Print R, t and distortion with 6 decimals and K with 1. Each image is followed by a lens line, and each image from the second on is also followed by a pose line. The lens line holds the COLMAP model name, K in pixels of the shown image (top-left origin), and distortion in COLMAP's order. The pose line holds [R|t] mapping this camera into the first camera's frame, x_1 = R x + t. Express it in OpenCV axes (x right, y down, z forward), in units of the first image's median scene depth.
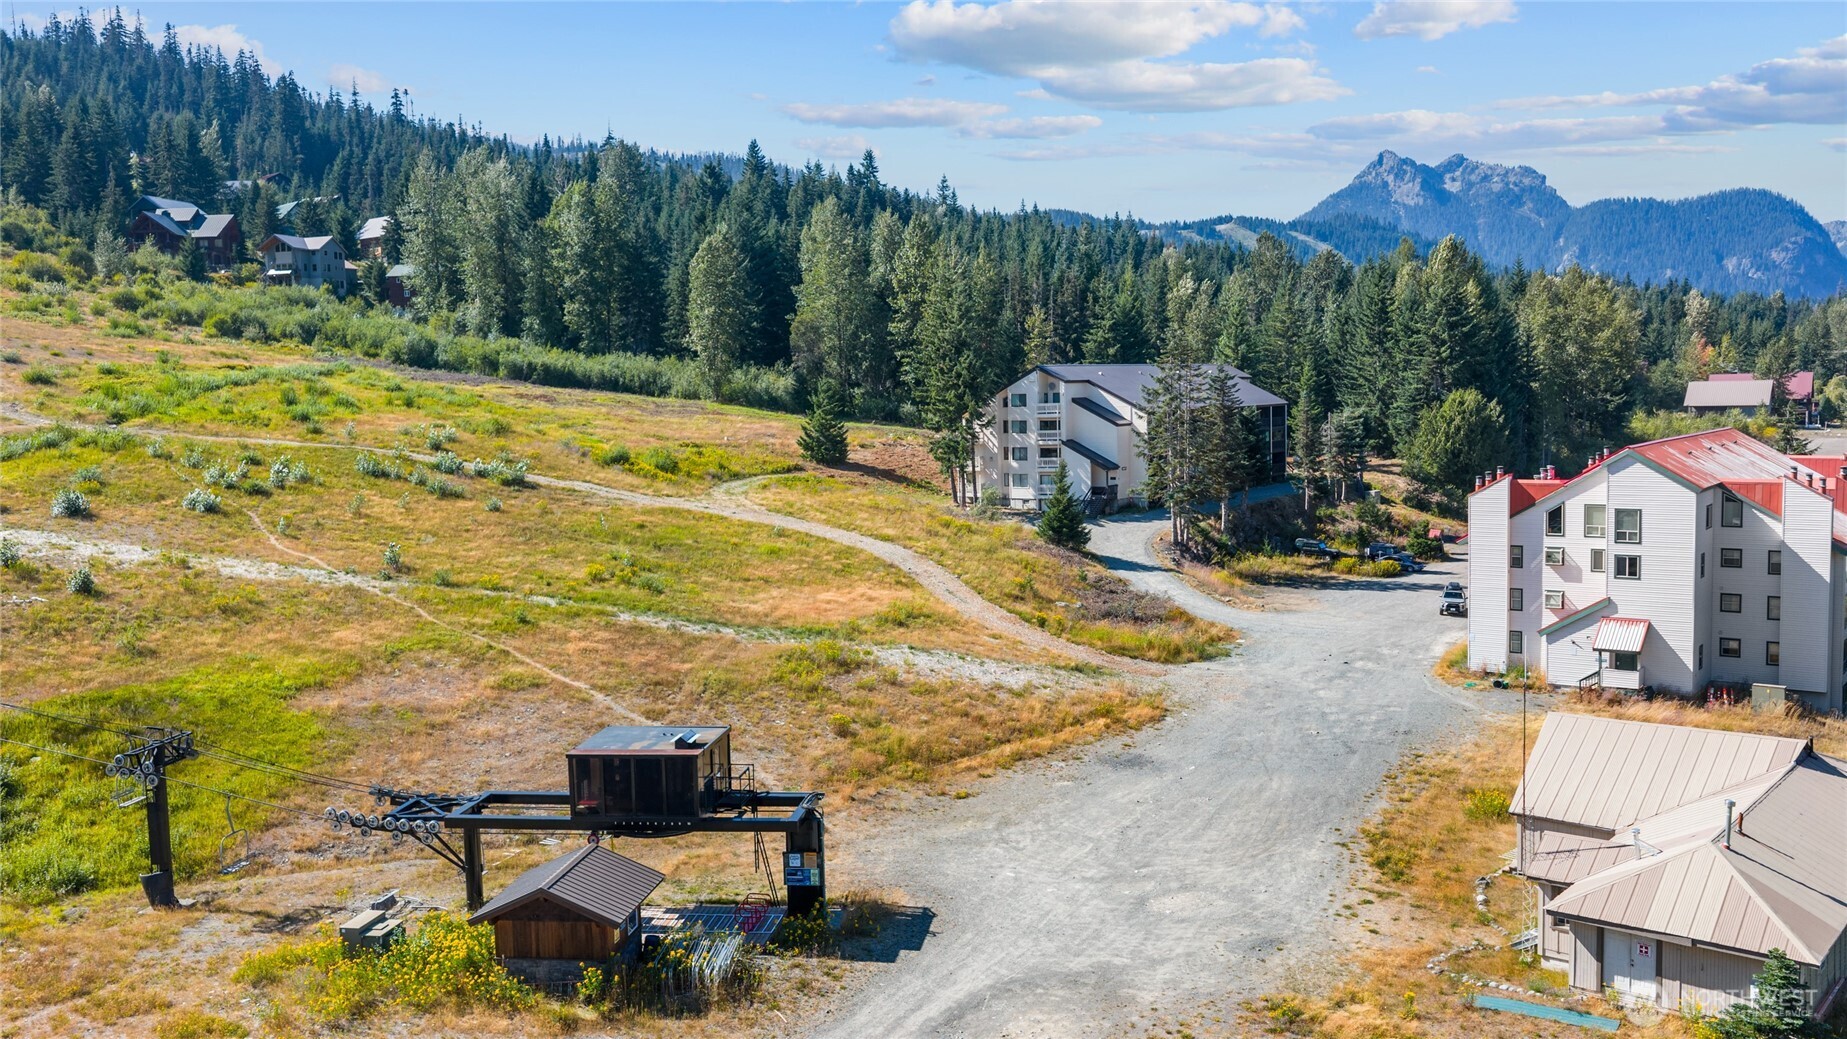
lens RADIAL K [[1495.5, 0, 923.5], [0, 1495.5, 519.5], [0, 0, 1]] dist [0.079442, -0.180131]
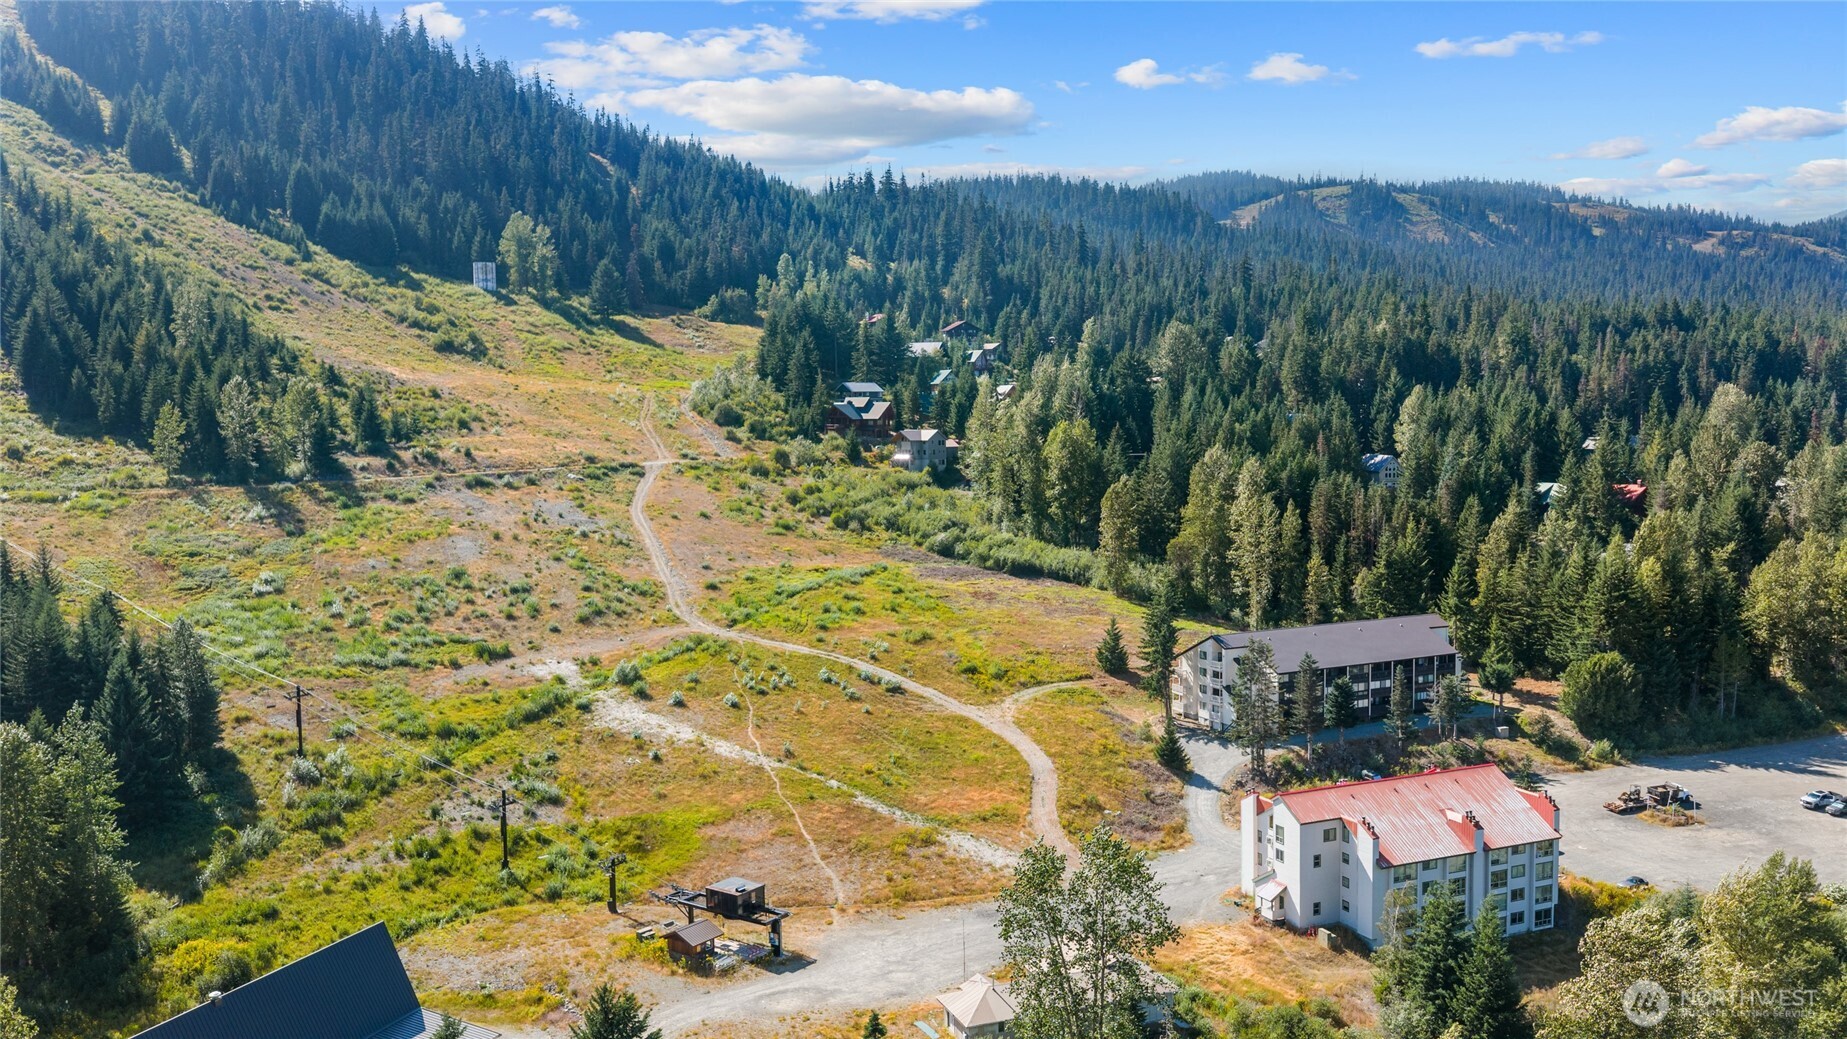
lens RADIAL K [[1495.5, 0, 923.5], [0, 1495.5, 519.5], [0, 0, 1]] dist [0.079442, -0.180131]
pose [[0.877366, 0.049179, -0.477294, 0.835593], [-0.048932, 0.998718, 0.012957, -0.346433], [0.477320, 0.011986, 0.878648, -0.790177]]
